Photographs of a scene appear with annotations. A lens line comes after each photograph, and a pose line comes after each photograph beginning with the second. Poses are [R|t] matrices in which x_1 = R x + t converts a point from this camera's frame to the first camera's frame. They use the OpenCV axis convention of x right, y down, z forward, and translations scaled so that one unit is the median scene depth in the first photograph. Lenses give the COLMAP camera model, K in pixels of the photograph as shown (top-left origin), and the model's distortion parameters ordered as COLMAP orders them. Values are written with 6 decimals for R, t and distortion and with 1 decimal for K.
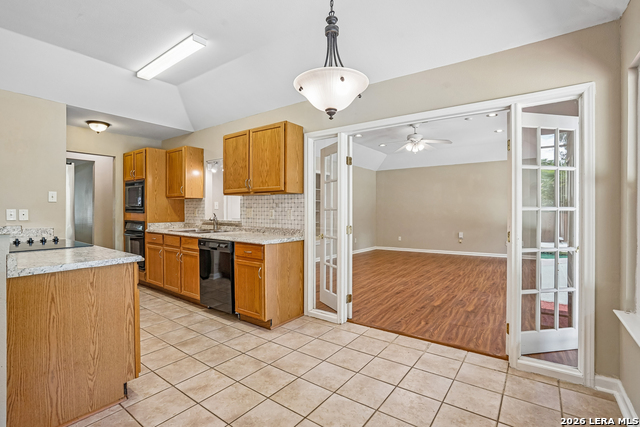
lens RADIAL K [[297.2, 0, 319.5], [0, 297.2, 212.3], [0, 0, 1]] dist [-0.021083, 0.000289]
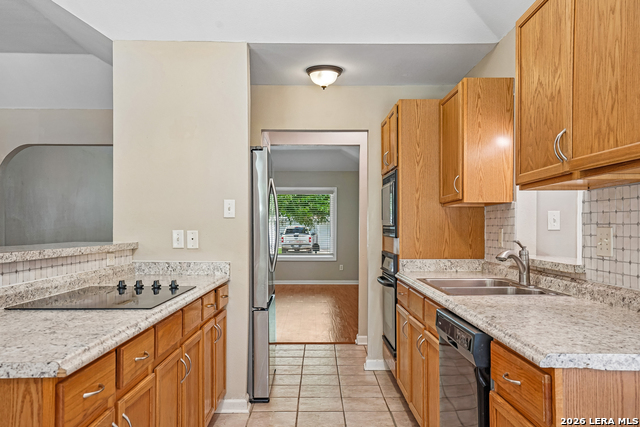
lens RADIAL K [[555.0, 0, 319.0], [0, 555.0, 229.1], [0, 0, 1]] dist [0.048875, 0.003669]
pose [[0.599541, -0.001032, -0.800343, 0.057633], [-0.007196, 0.999952, -0.006680, -0.005060], [0.800312, 0.009764, 0.599505, 0.381703]]
